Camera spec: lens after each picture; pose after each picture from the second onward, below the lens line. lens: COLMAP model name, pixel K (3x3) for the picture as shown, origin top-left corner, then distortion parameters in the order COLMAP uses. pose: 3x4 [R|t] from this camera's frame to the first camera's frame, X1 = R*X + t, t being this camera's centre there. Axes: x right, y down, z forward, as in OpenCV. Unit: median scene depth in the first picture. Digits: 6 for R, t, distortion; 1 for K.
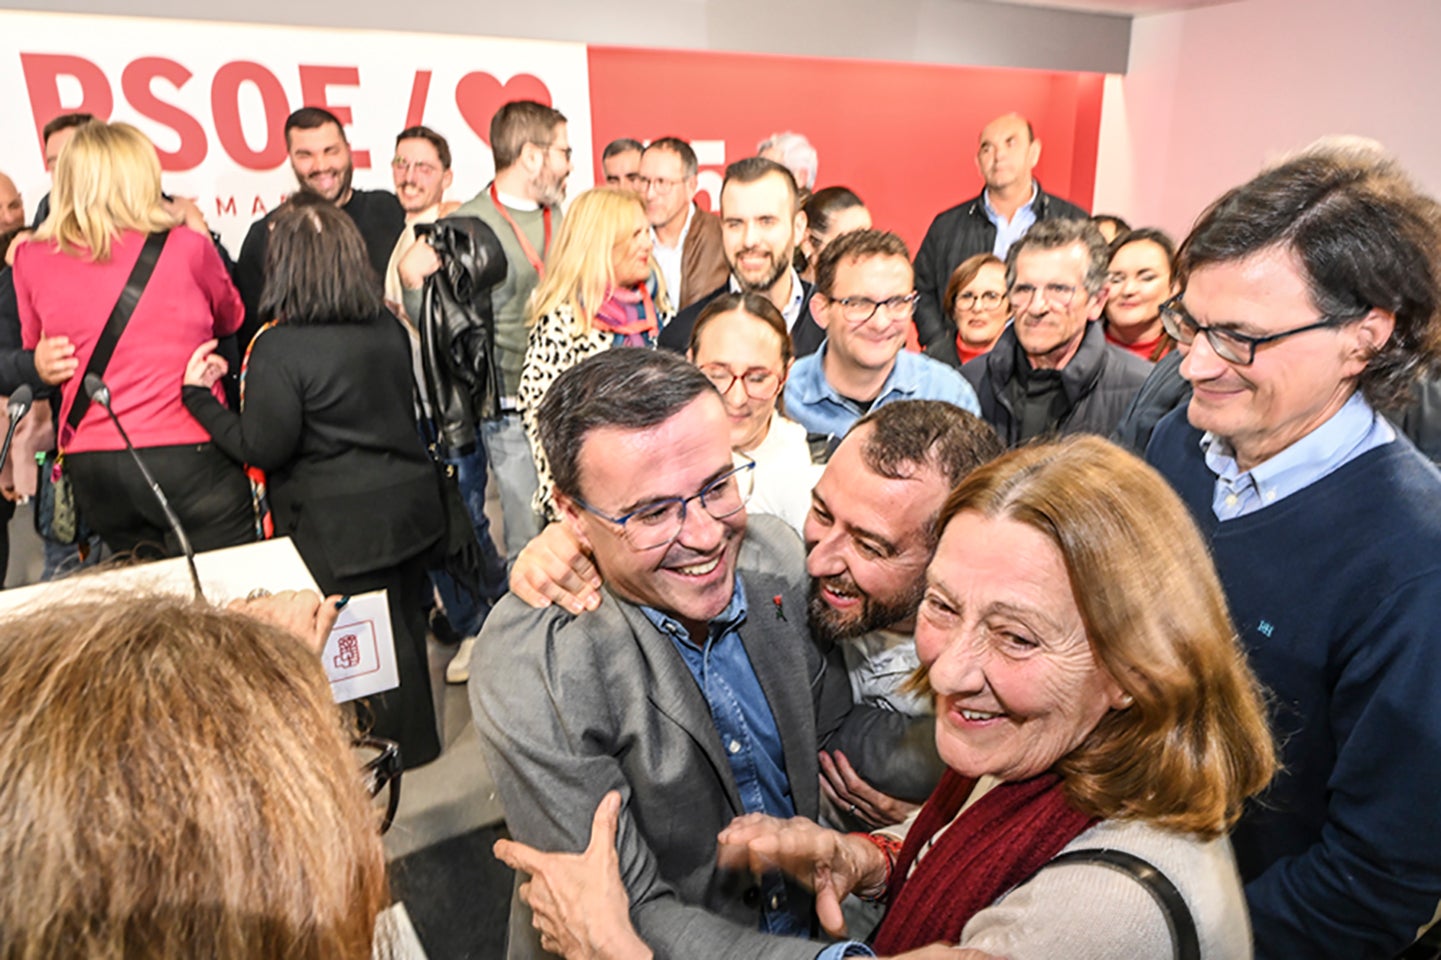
lens RADIAL K [[943.7, 0, 713.6], [0, 943.7, 473.5], [0, 0, 1]] dist [0.001712, -0.001800]
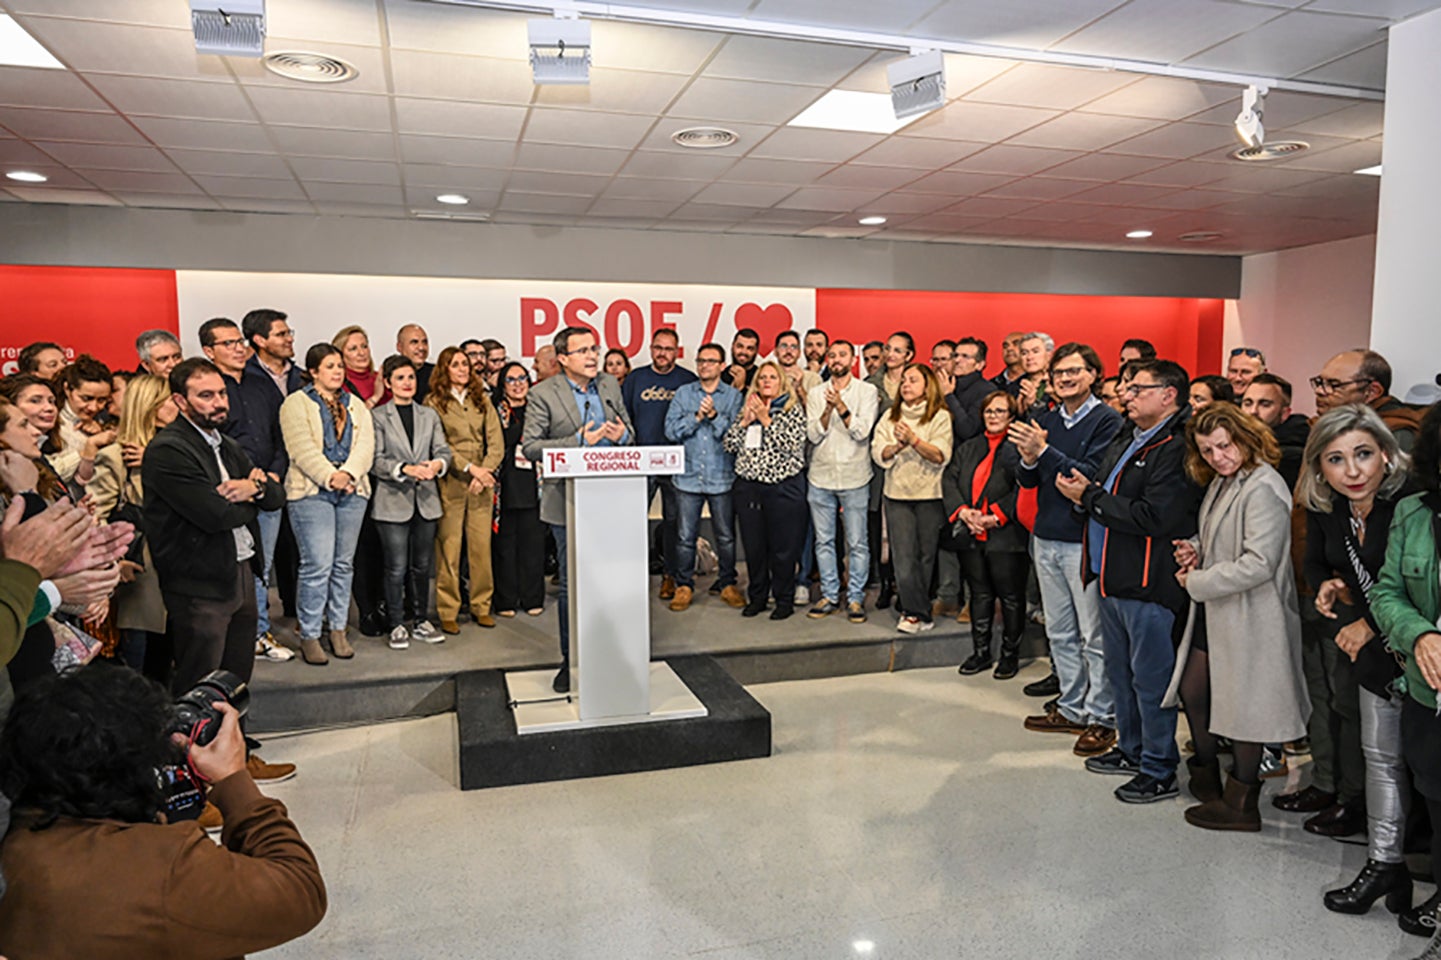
lens RADIAL K [[943.7, 0, 713.6], [0, 943.7, 473.5], [0, 0, 1]] dist [0.001712, -0.001800]
pose [[0.959126, 0.033221, -0.281023, 0.198400], [-0.096204, 0.972214, -0.213412, 0.268040], [0.266124, 0.231725, 0.935672, -0.599356]]
